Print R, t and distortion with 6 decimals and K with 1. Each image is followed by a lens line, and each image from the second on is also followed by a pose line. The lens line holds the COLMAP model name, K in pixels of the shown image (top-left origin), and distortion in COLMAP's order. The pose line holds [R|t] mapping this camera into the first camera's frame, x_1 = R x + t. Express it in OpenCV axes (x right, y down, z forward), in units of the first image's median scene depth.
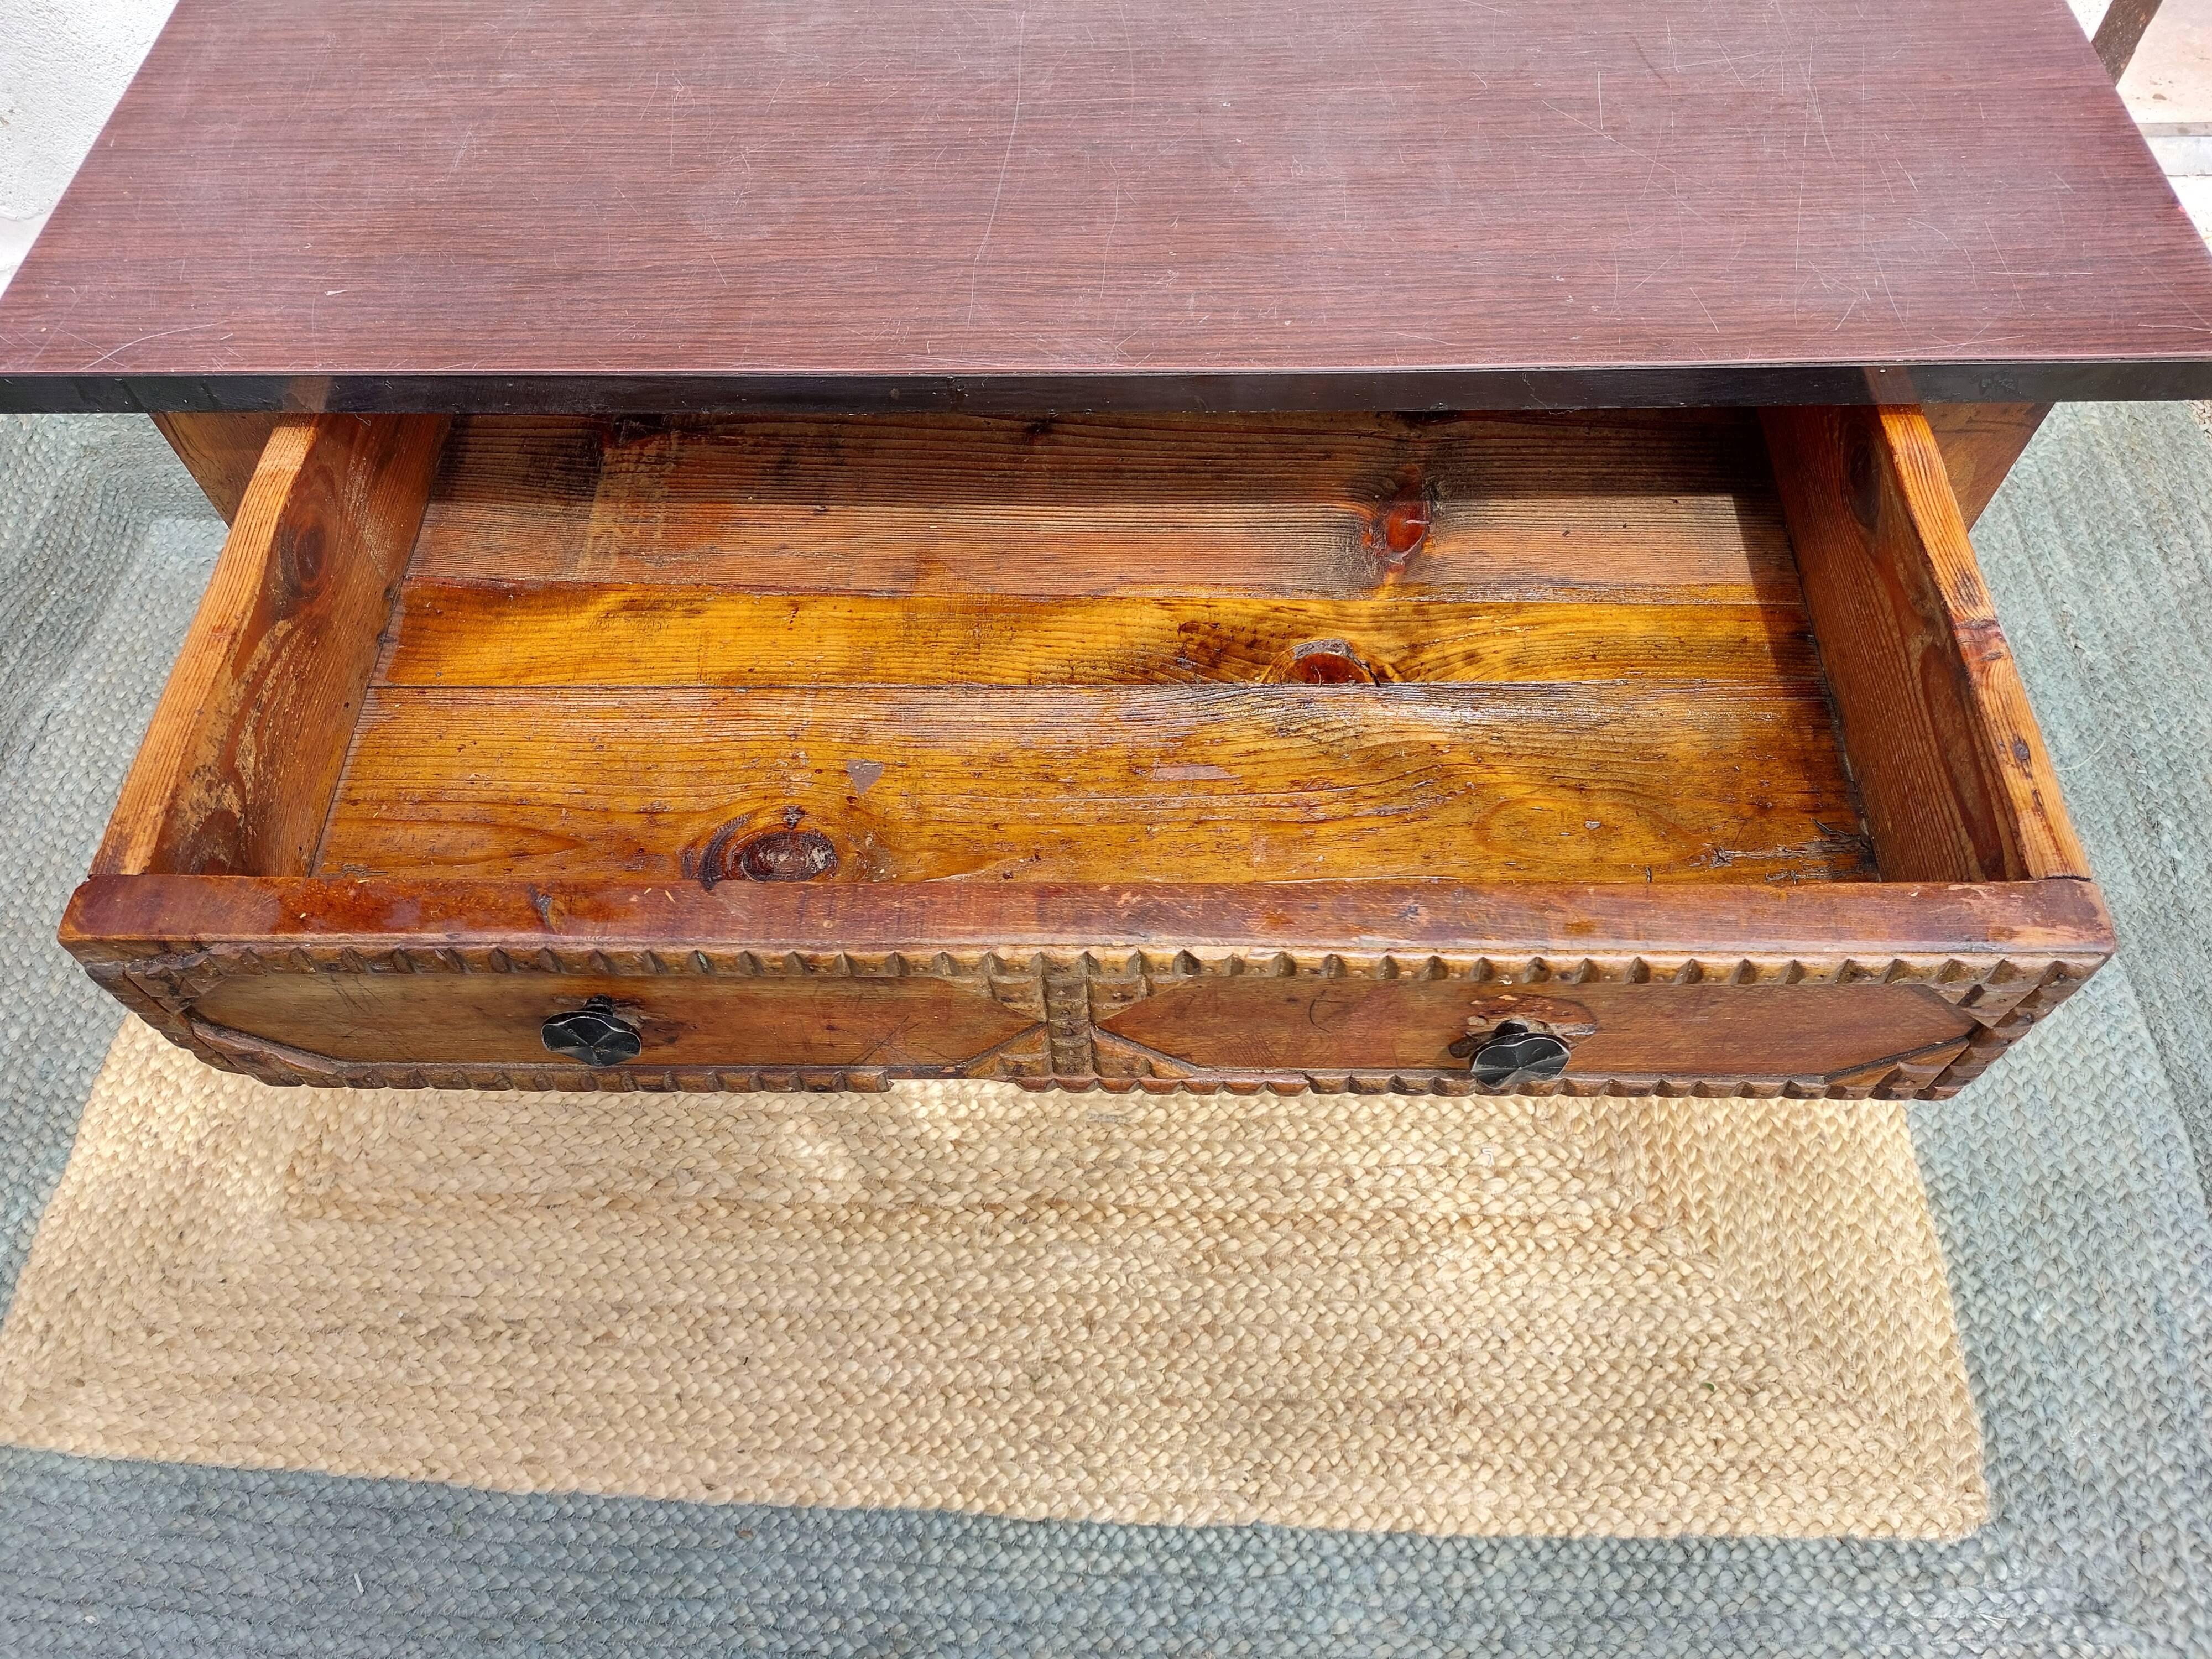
lens RADIAL K [[1570.4, 0, 1088.9], [0, 1570.4, 814.2], [0, 0, 1]] dist [0.062671, -0.063572]
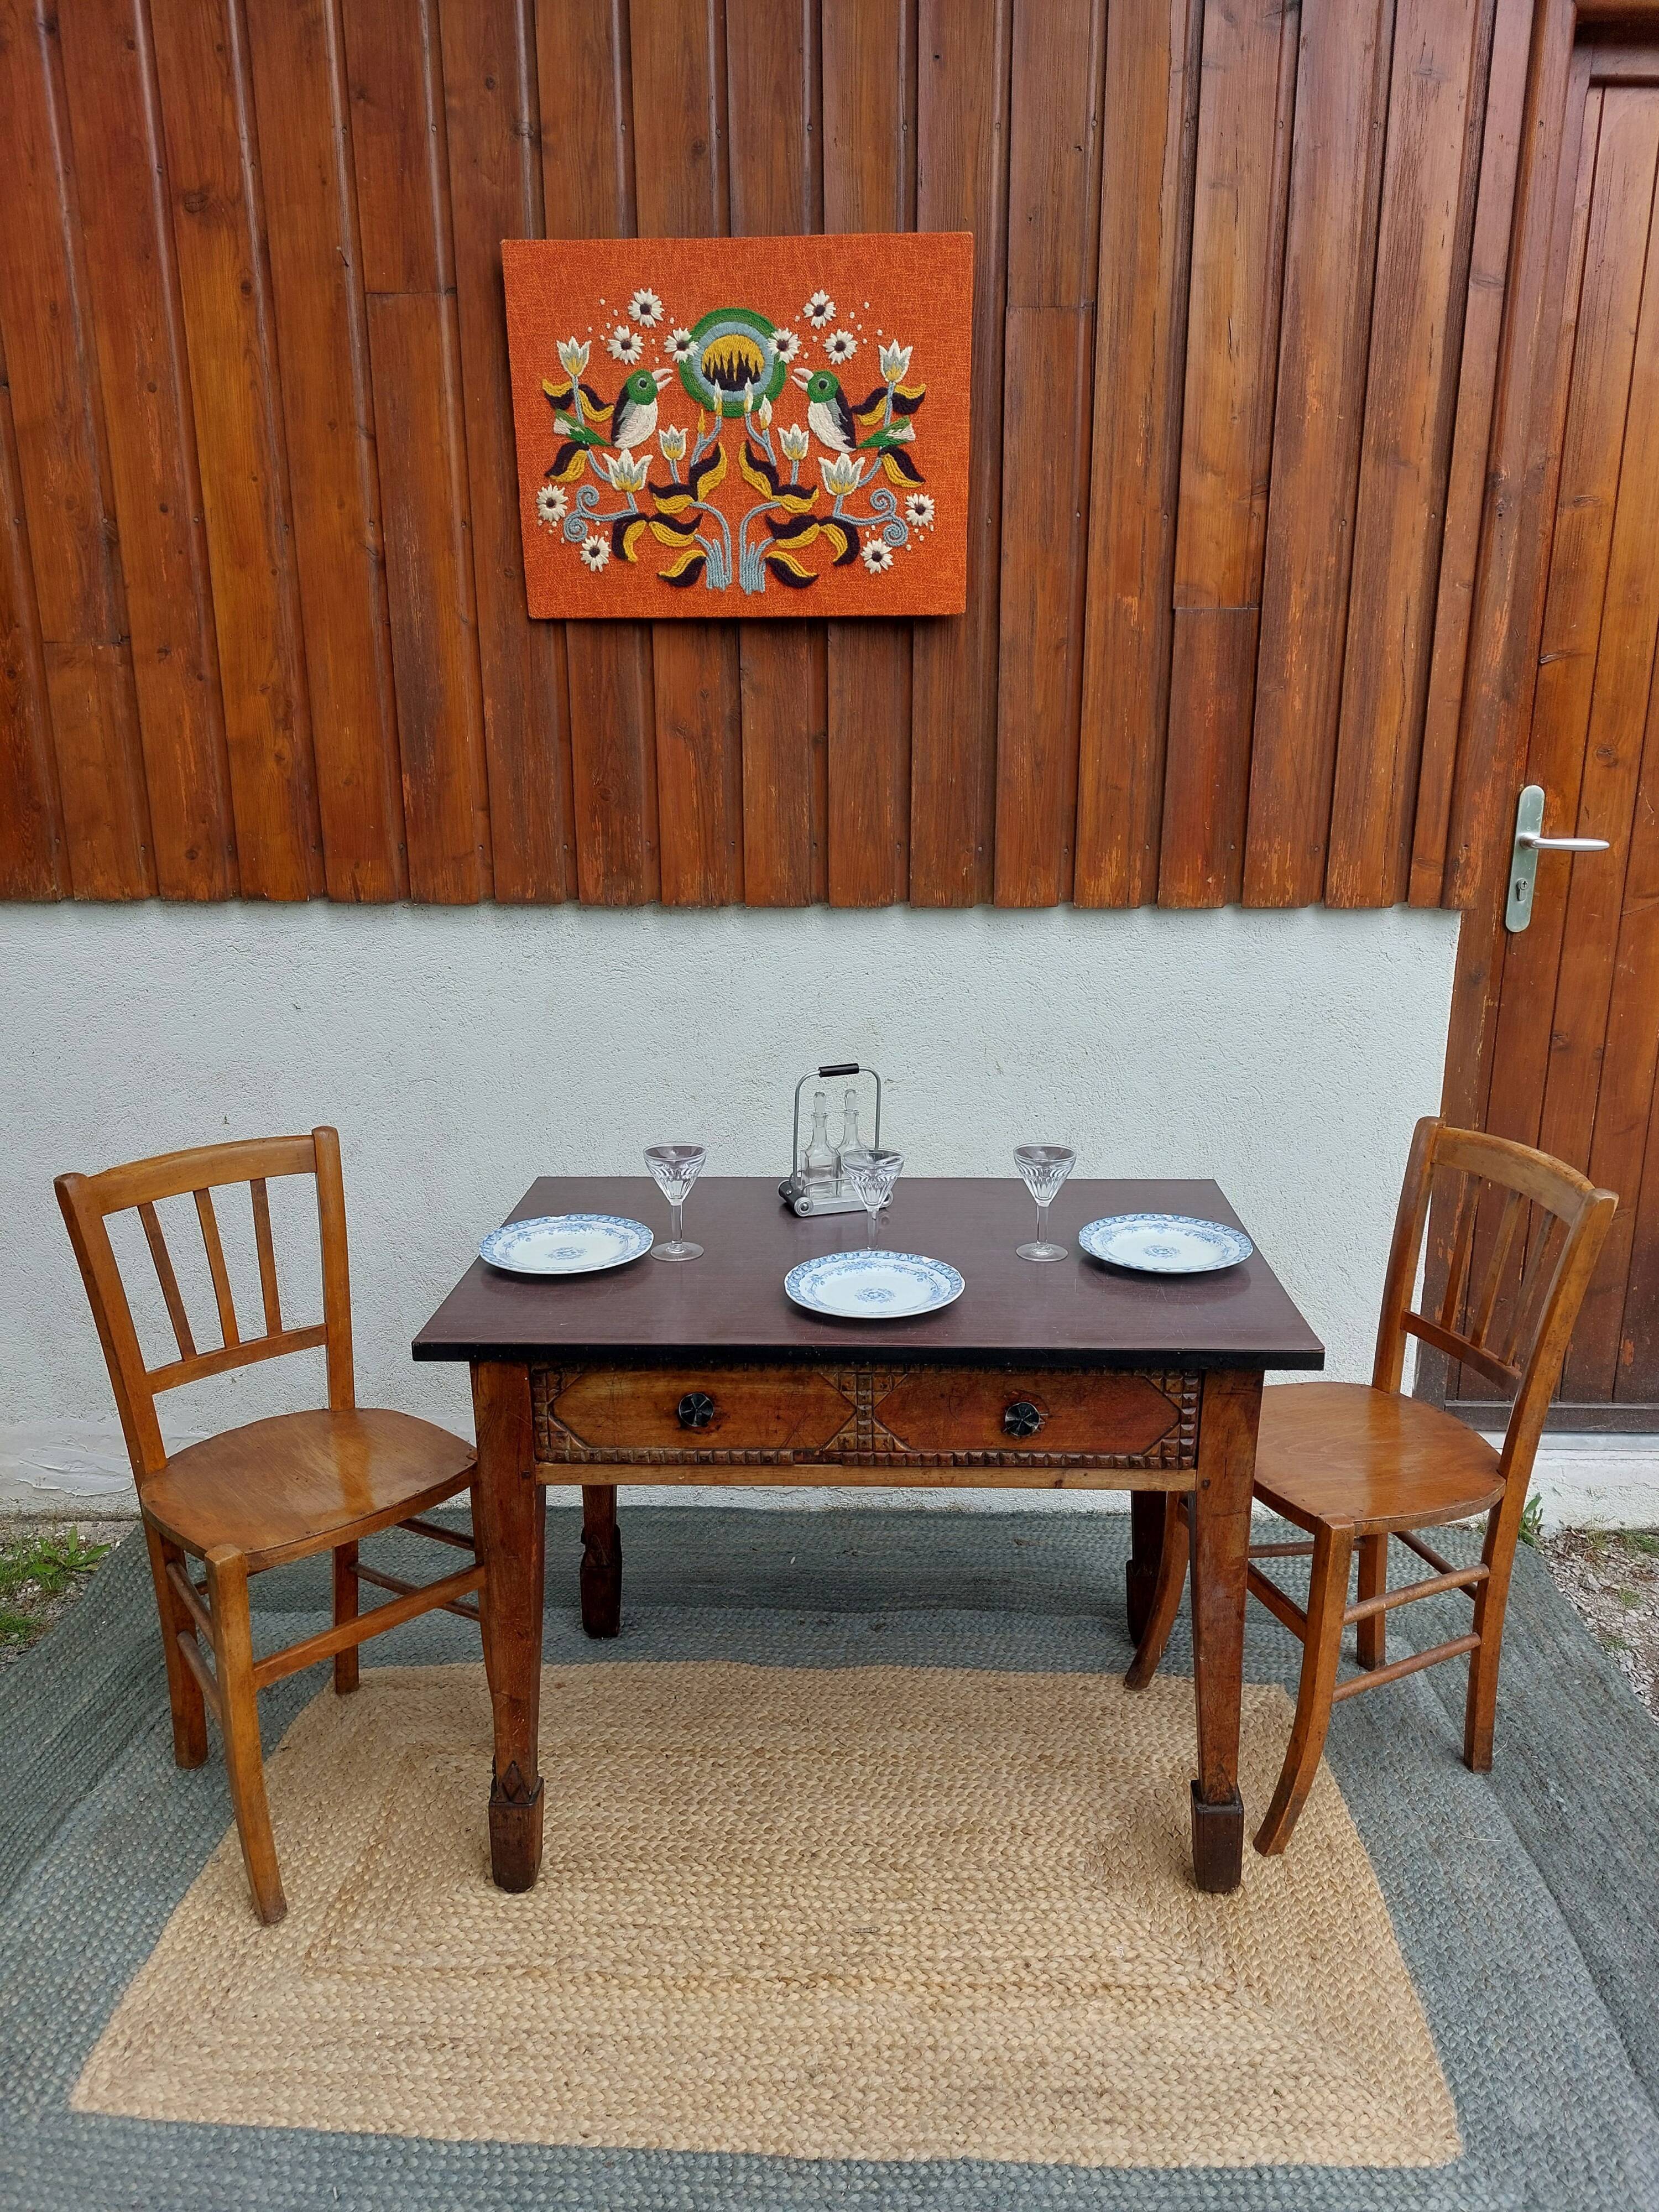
lens RADIAL K [[1570.4, 0, 867.6], [0, 1570.4, 1126.9], [0, 0, 1]] dist [0.062671, -0.063572]
pose [[0.999632, 0.026249, 0.006845, -0.016535], [-0.015120, 0.748640, -0.662805, 0.676204], [-0.022522, 0.662457, 0.748761, -0.673954]]
